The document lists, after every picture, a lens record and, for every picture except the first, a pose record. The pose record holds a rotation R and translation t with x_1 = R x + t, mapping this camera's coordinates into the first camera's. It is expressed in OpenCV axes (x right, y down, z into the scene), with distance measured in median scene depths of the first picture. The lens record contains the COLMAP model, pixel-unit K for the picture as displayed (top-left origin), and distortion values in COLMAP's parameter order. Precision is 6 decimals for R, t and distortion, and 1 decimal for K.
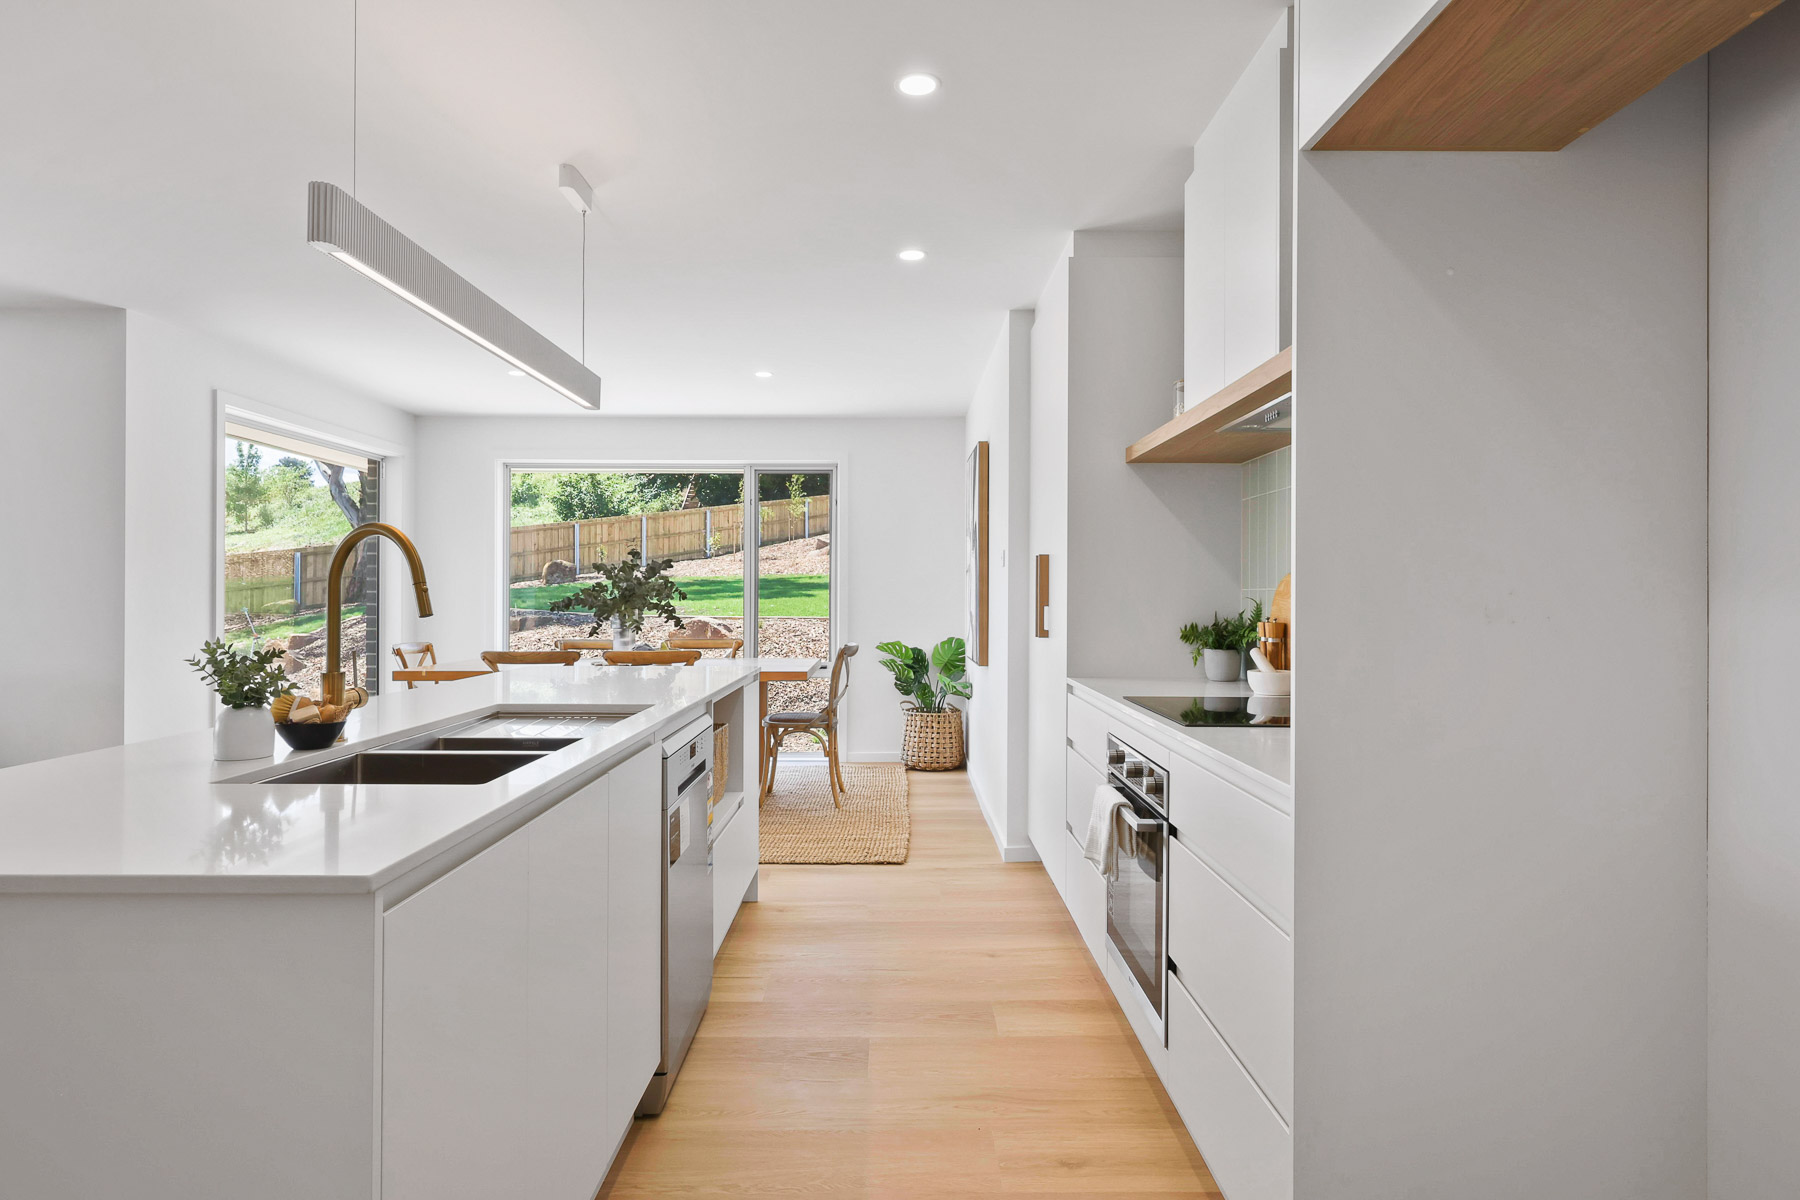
lens RADIAL K [[980.5, 0, 898.3], [0, 980.5, 601.5], [0, 0, 1]] dist [-0.001044, -0.000092]
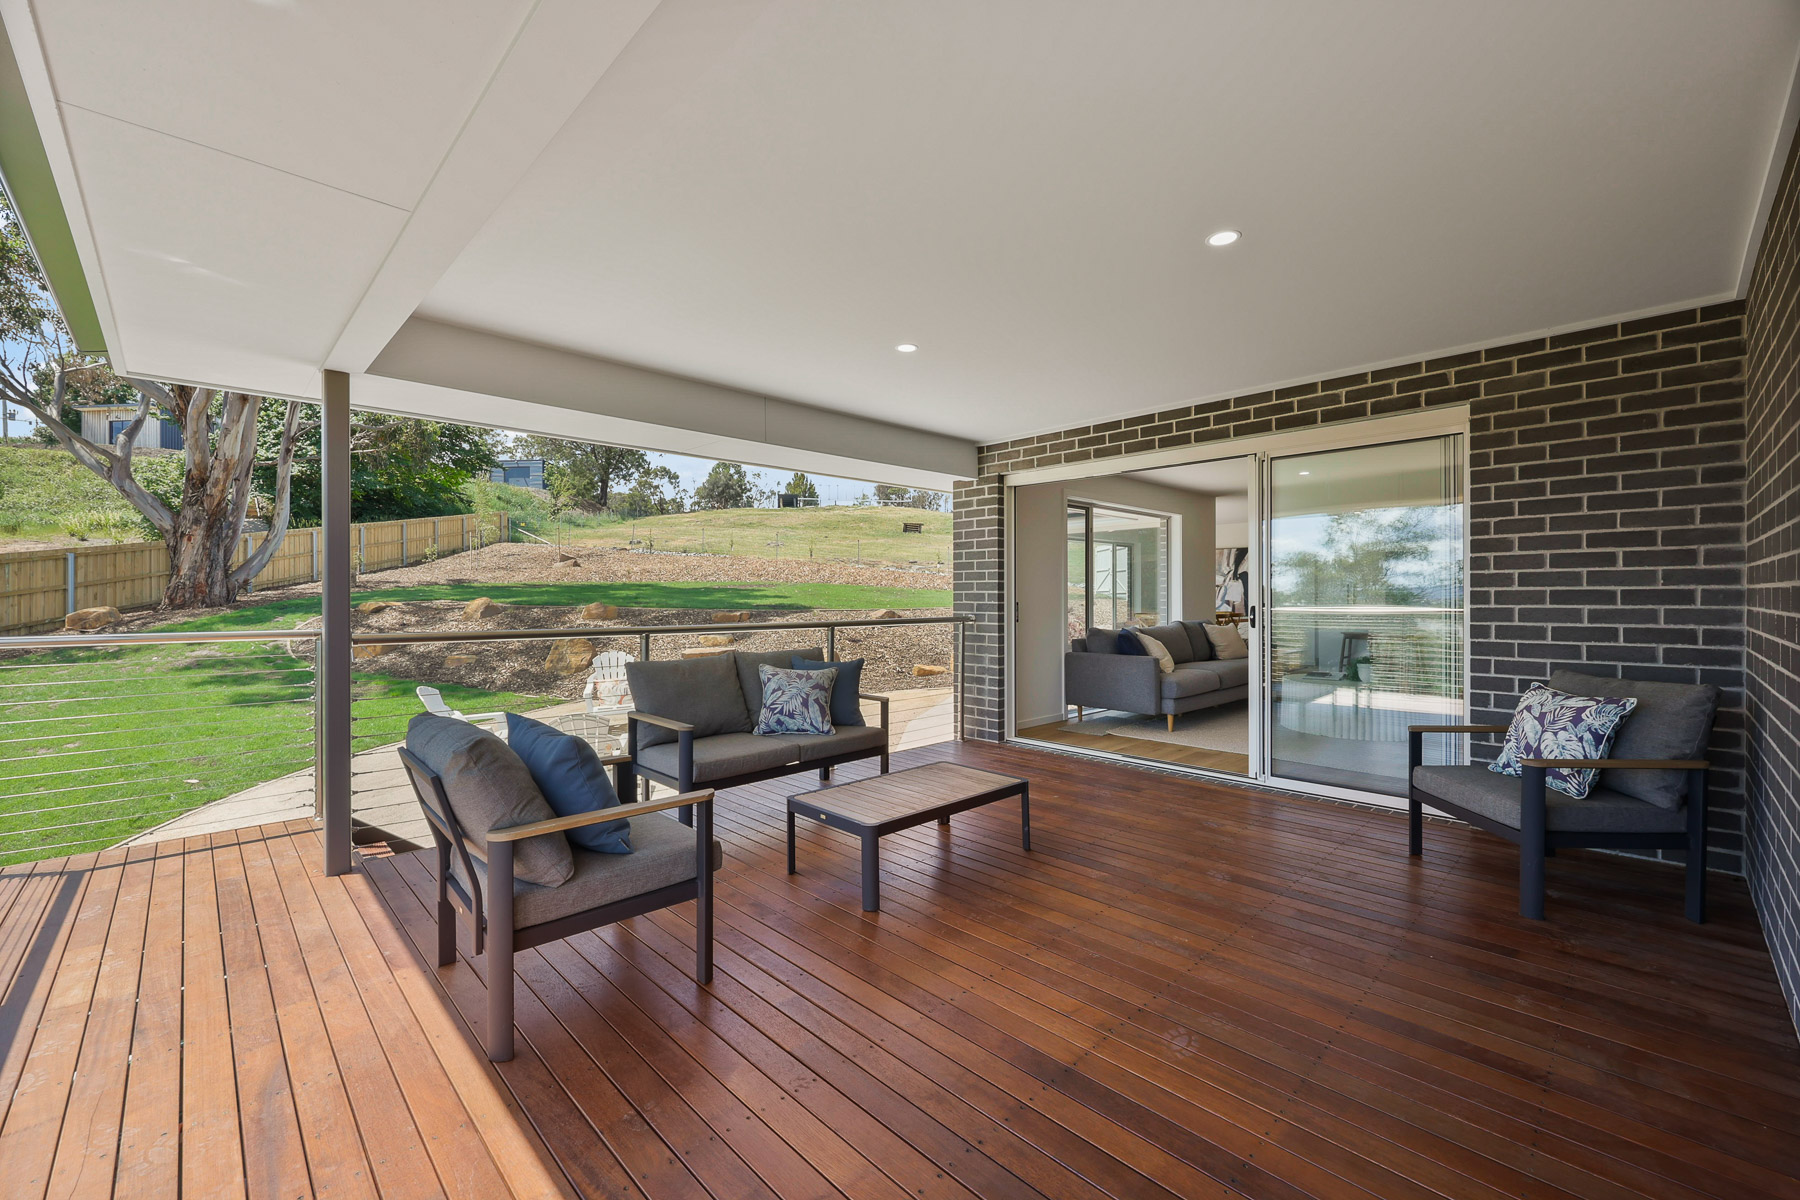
lens RADIAL K [[732.9, 0, 894.4], [0, 732.9, 594.6], [0, 0, 1]] dist [-0.000842, 0.000253]
pose [[0.721397, -0.004832, 0.692504, -1.760926], [0.011126, 0.999927, -0.004613, -0.005629], [-0.692432, 0.011032, 0.721399, 0.054887]]
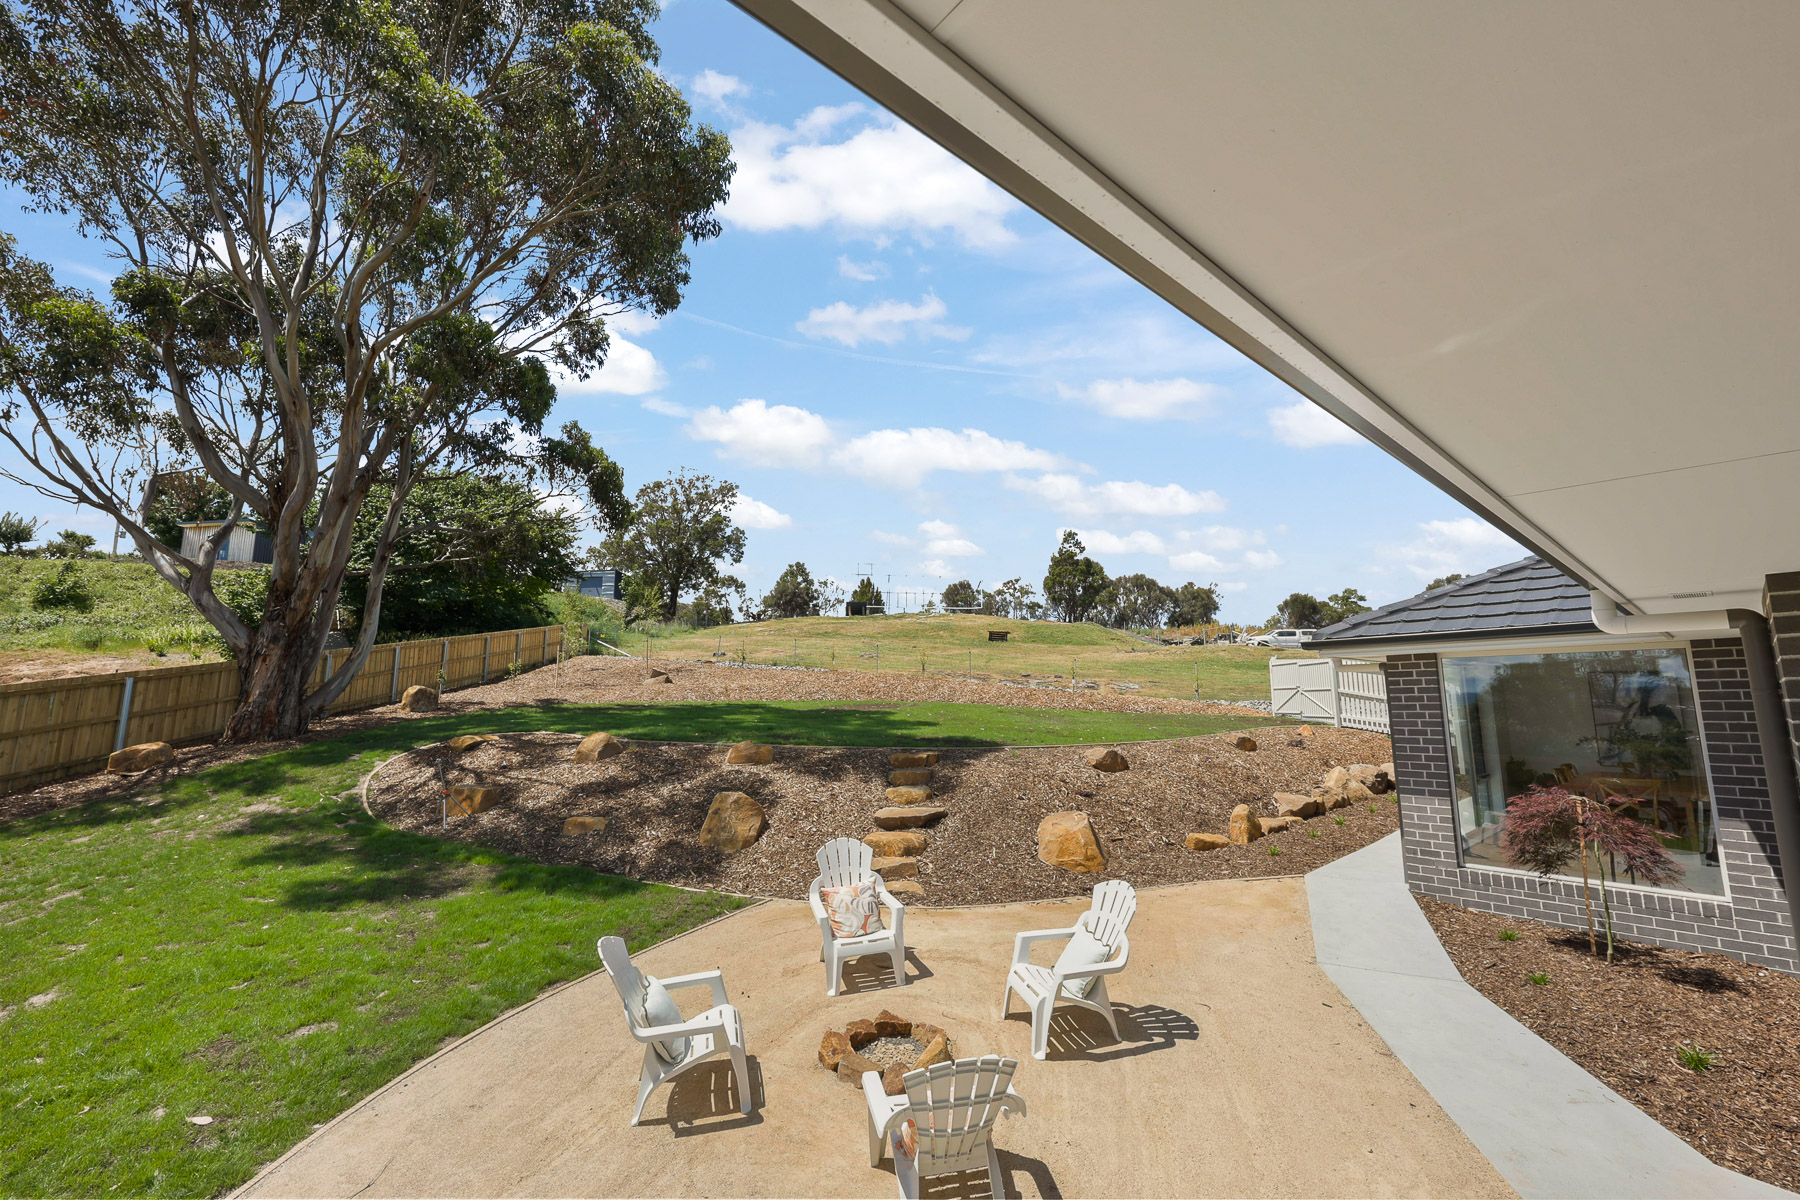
lens RADIAL K [[725.7, 0, 898.6], [0, 725.7, 592.7], [0, 0, 1]] dist [-0.000636, -0.000322]
pose [[0.756140, 0.090866, 0.648070, -1.755278], [0.012080, 0.988206, -0.152651, -0.073915], [-0.654298, 0.123254, 0.746125, 0.636322]]
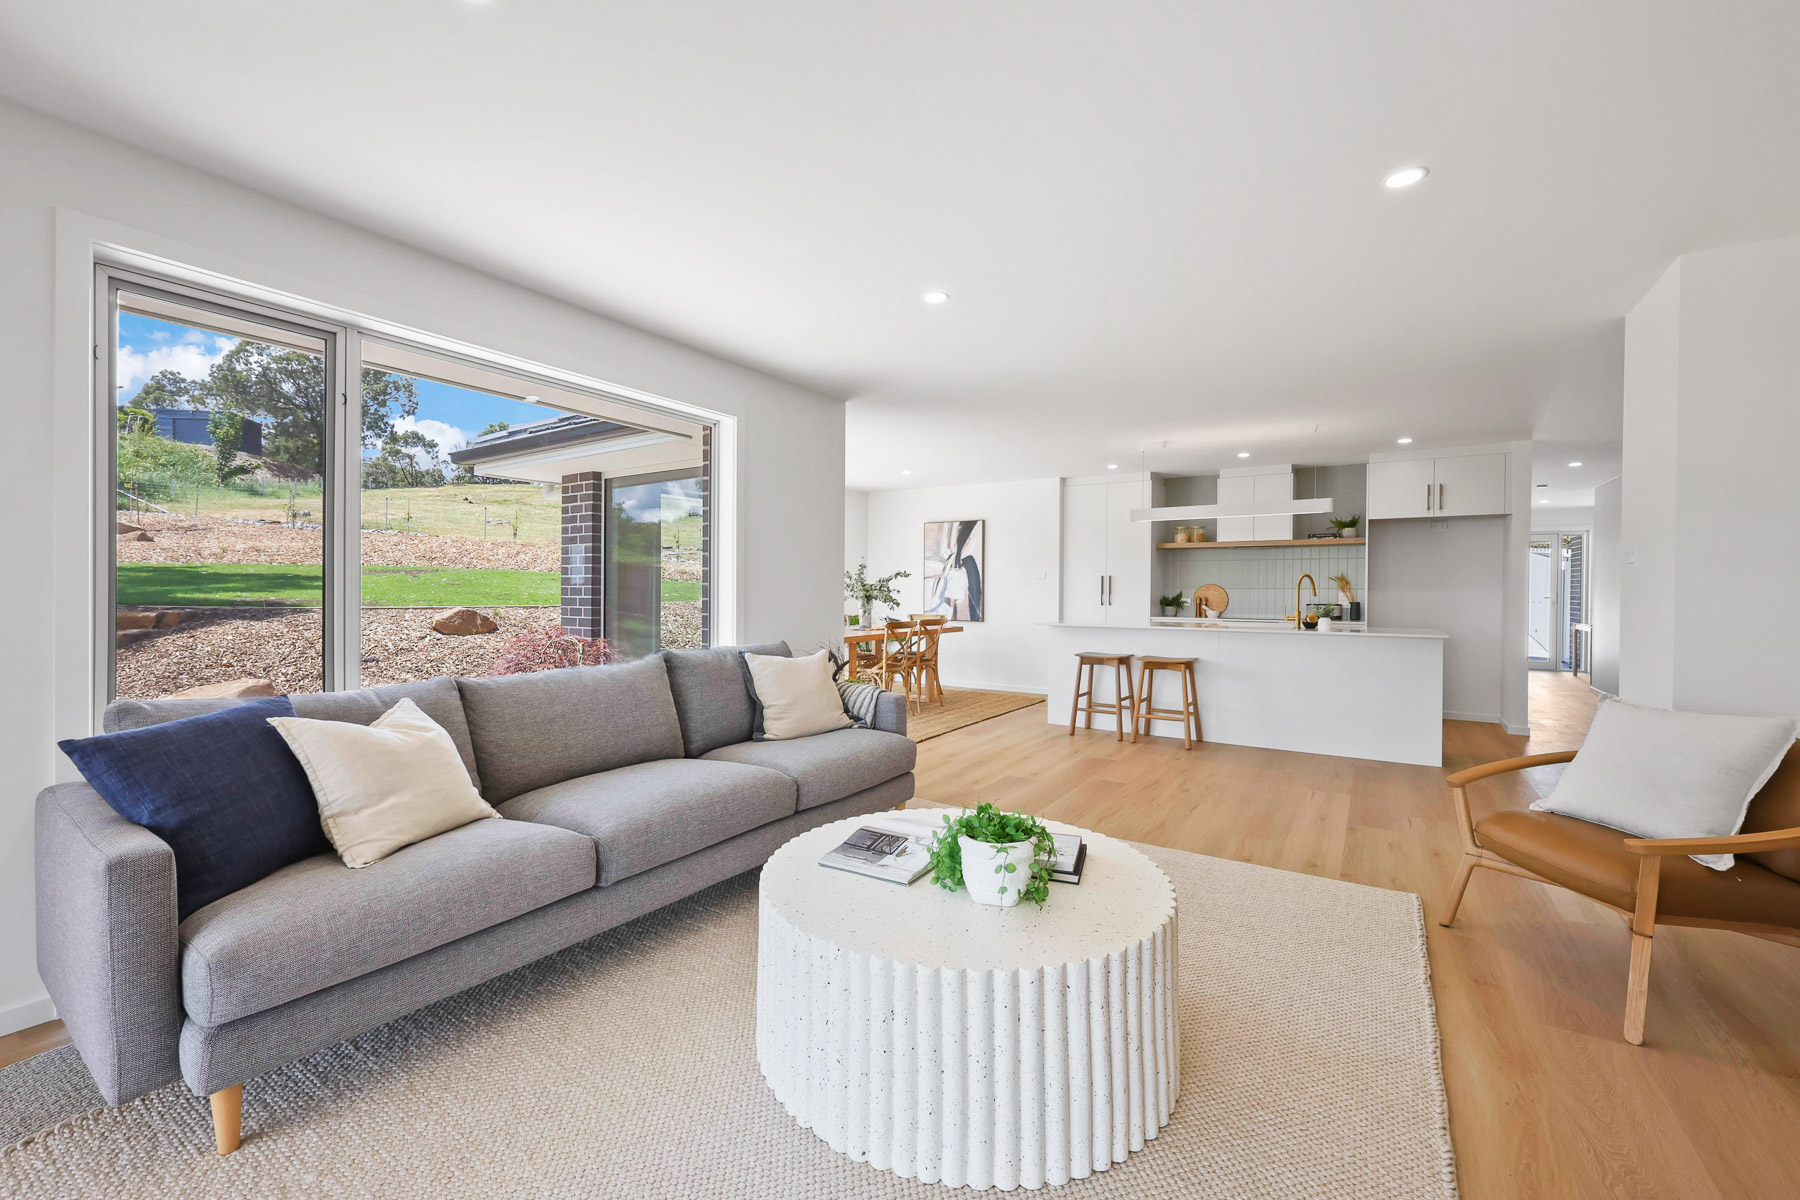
lens RADIAL K [[732.9, 0, 894.4], [0, 732.9, 594.6], [0, 0, 1]] dist [-0.000842, 0.000253]
pose [[0.555439, -0.005861, 0.831536, -1.004959], [0.001920, 0.999982, 0.005766, -0.003527], [-0.831555, -0.001607, 0.555440, 0.179998]]
